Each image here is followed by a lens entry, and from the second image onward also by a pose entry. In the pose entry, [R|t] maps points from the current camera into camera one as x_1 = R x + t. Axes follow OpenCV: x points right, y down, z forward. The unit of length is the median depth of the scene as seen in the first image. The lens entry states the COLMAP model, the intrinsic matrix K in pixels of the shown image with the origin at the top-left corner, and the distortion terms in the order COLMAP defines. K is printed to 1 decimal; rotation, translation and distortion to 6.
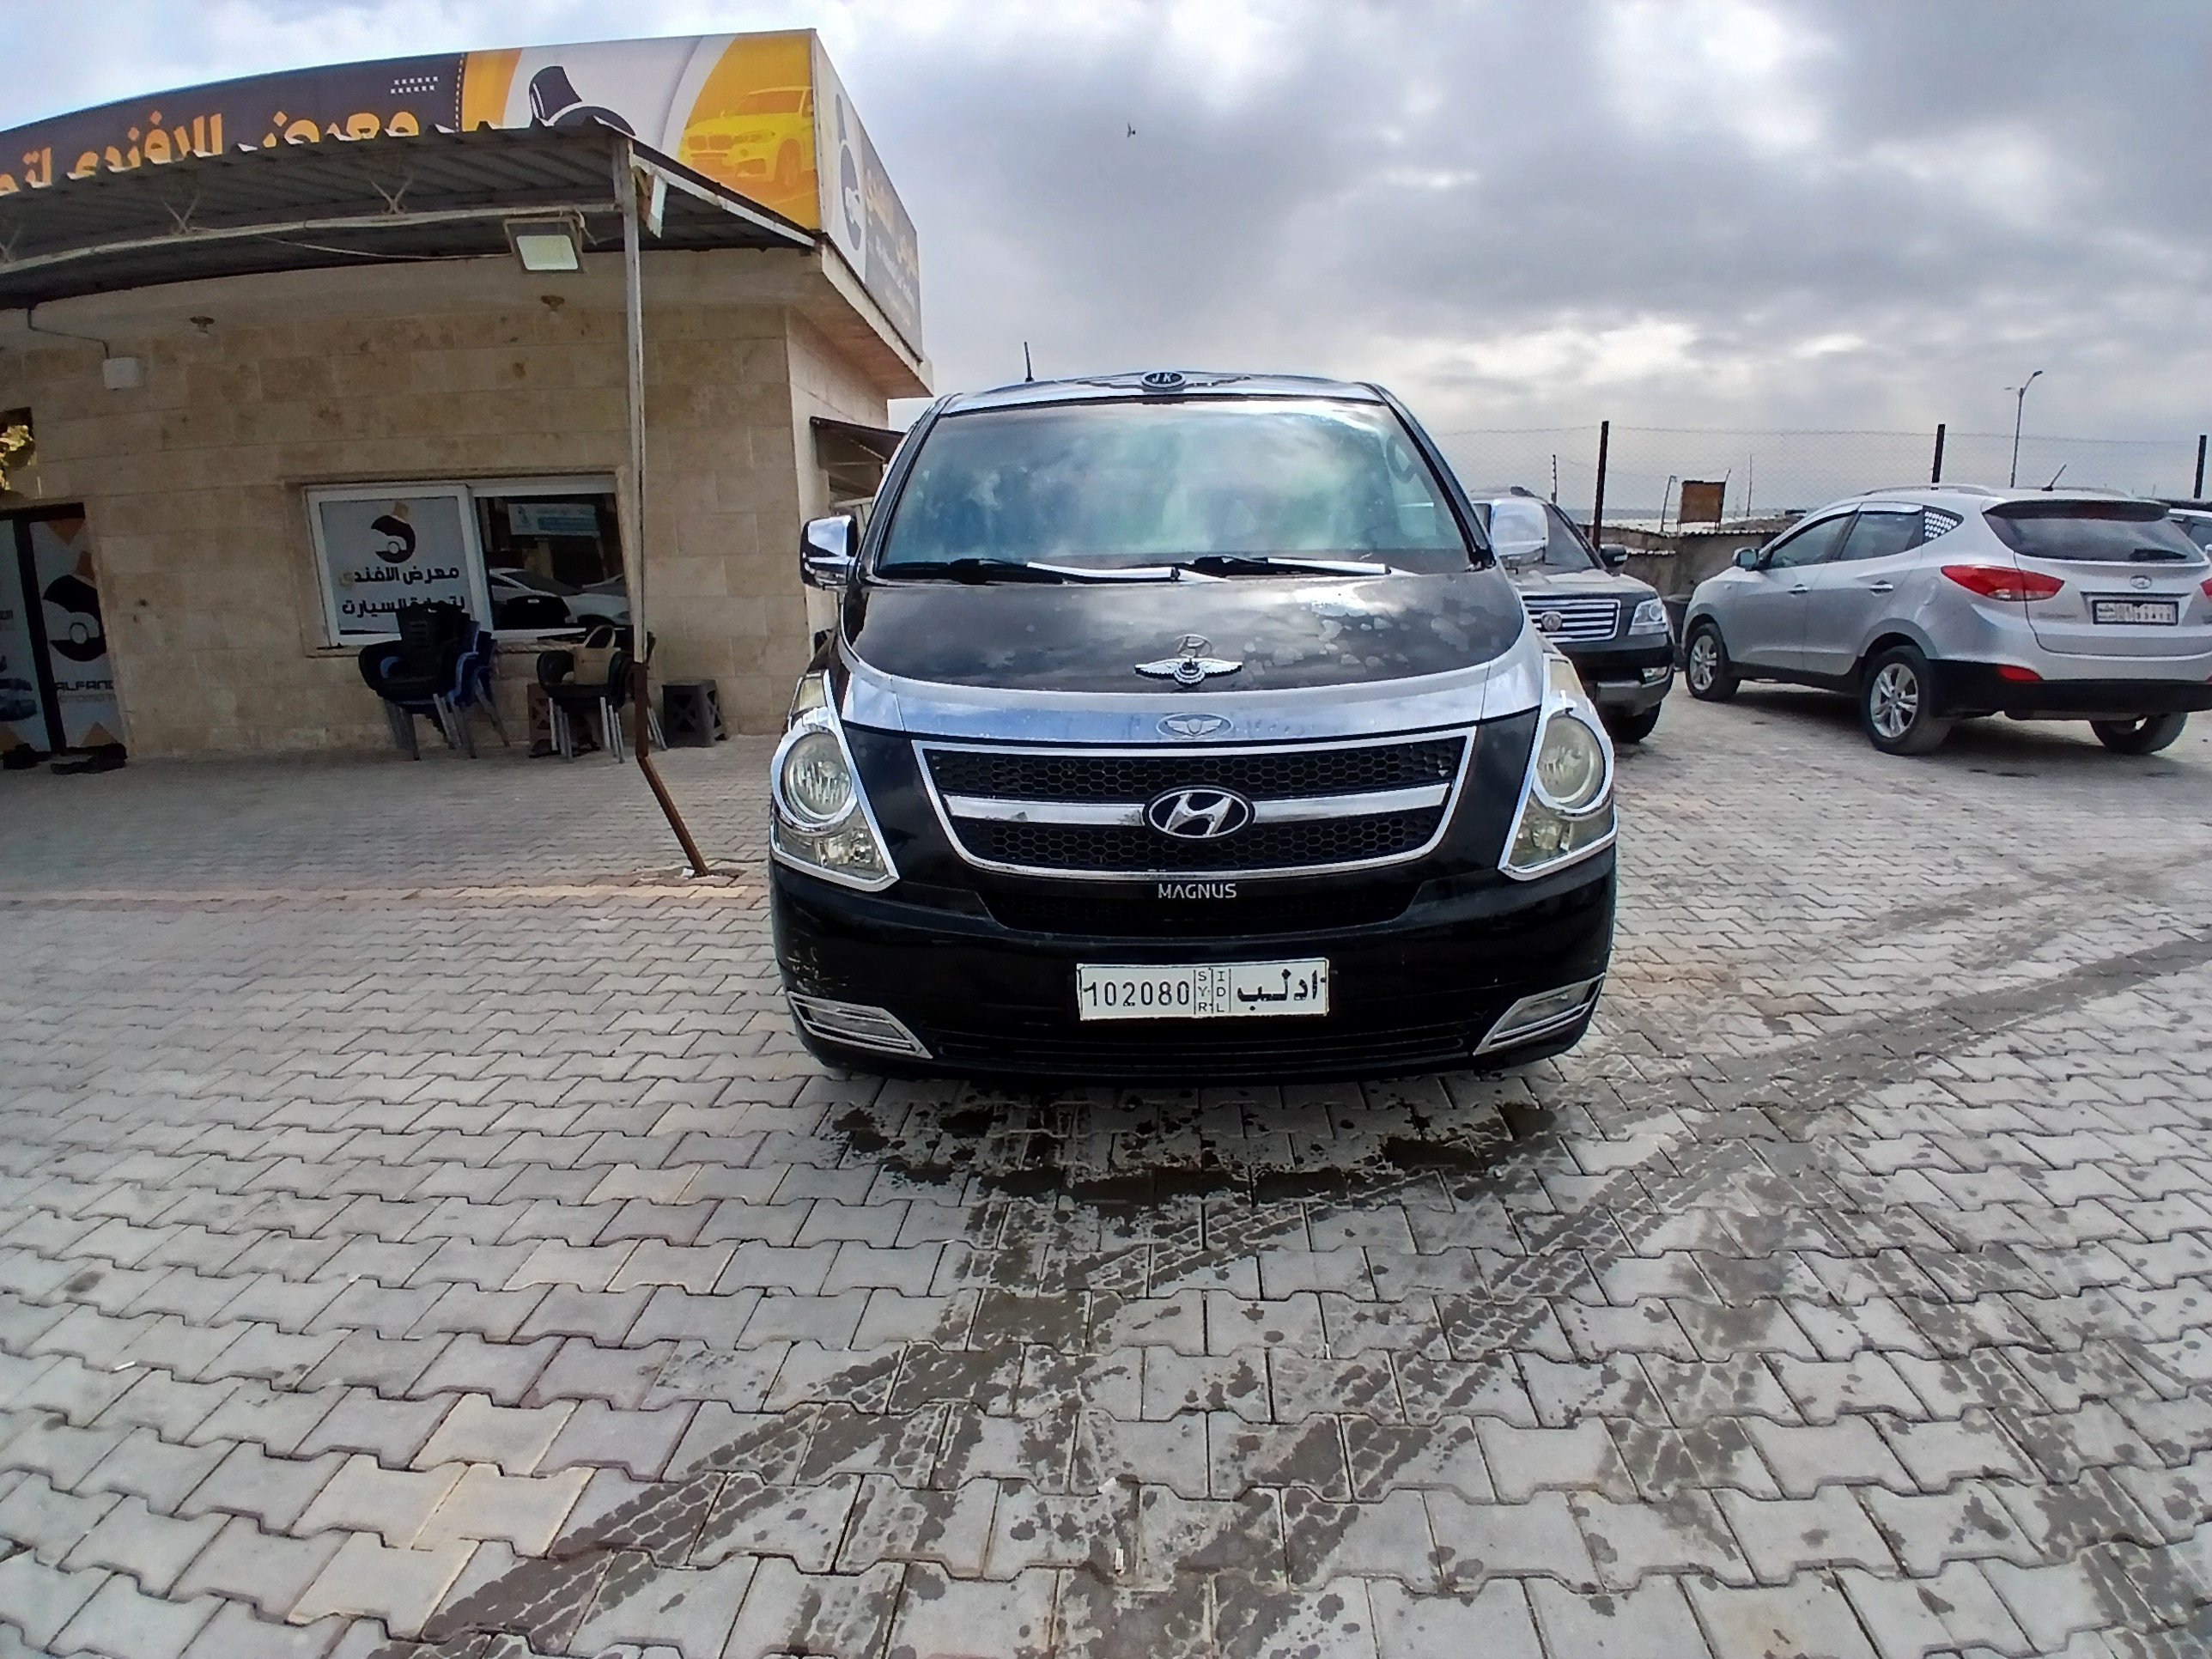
lens RADIAL K [[1113.0, 0, 1100.4], [0, 1113.0, 833.1], [0, 0, 1]] dist [0.008121, -0.051498]
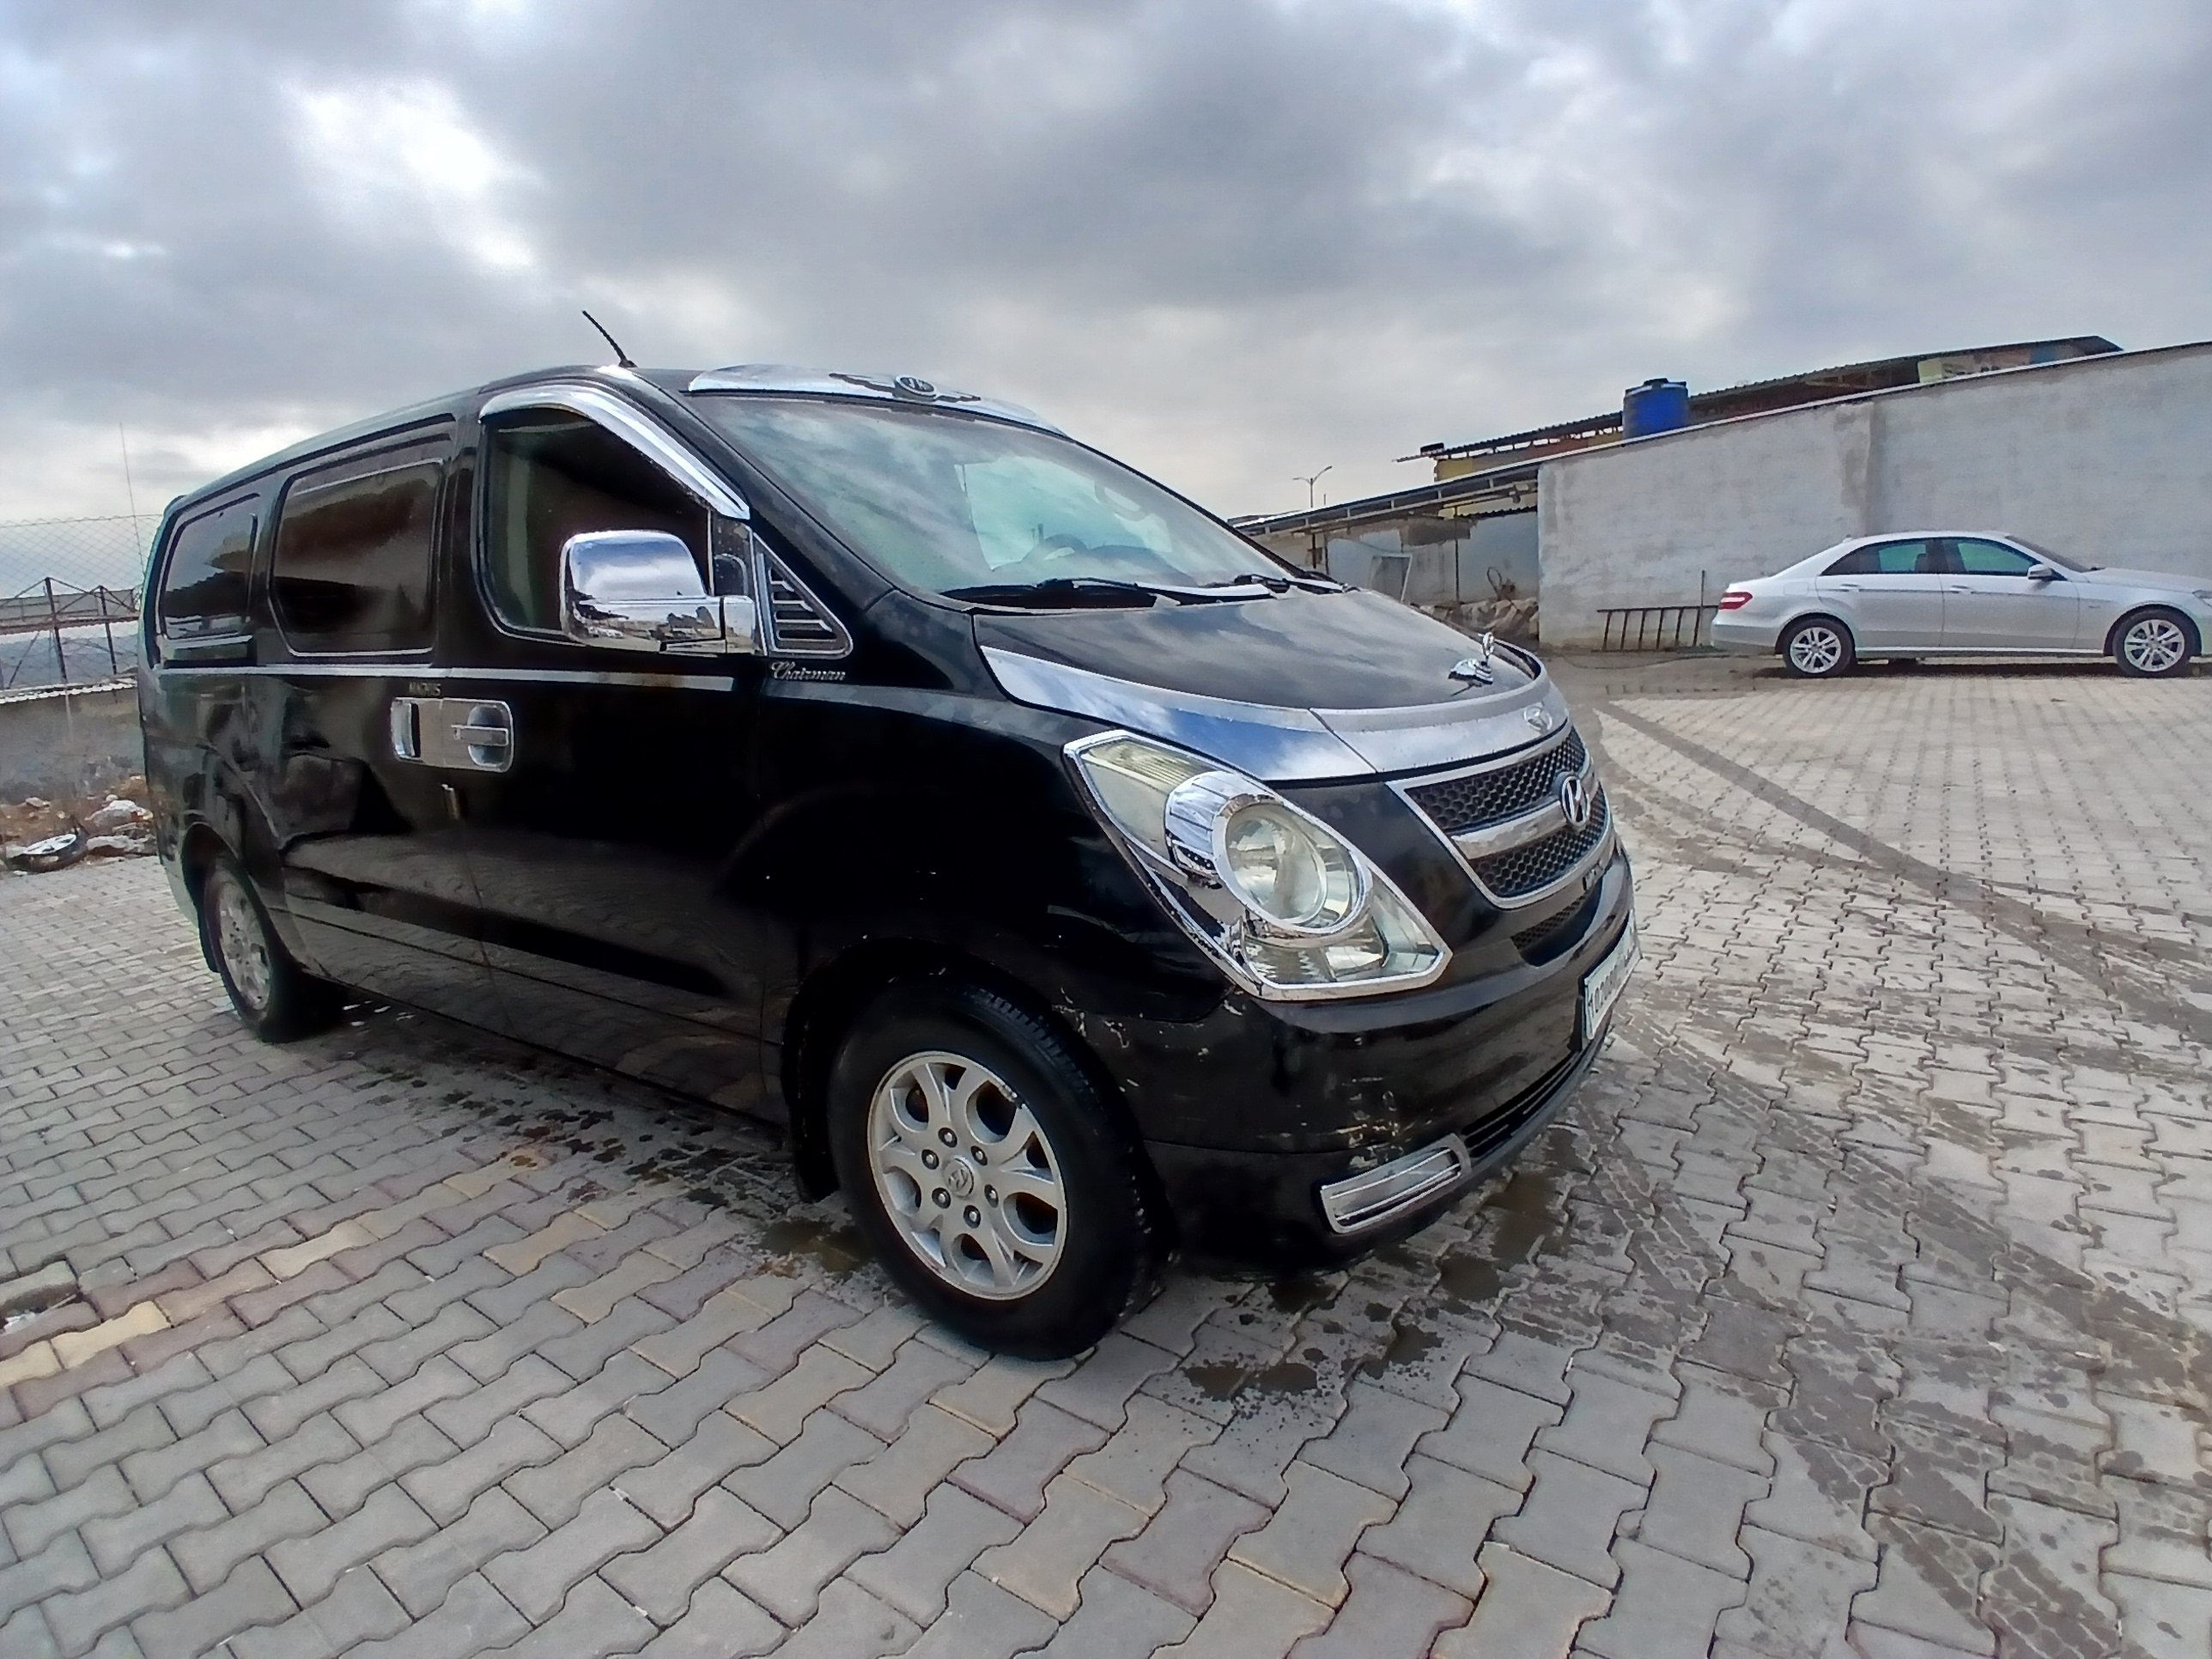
lens RADIAL K [[1136.4, 0, 1106.0], [0, 1136.4, 829.5], [0, 0, 1]] dist [-0.000009, -0.047416]
pose [[0.538271, -0.178398, 0.823674, -1.042601], [0.257952, 0.965308, 0.040502, -0.150528], [-0.802325, 0.190668, 0.565615, 0.813342]]
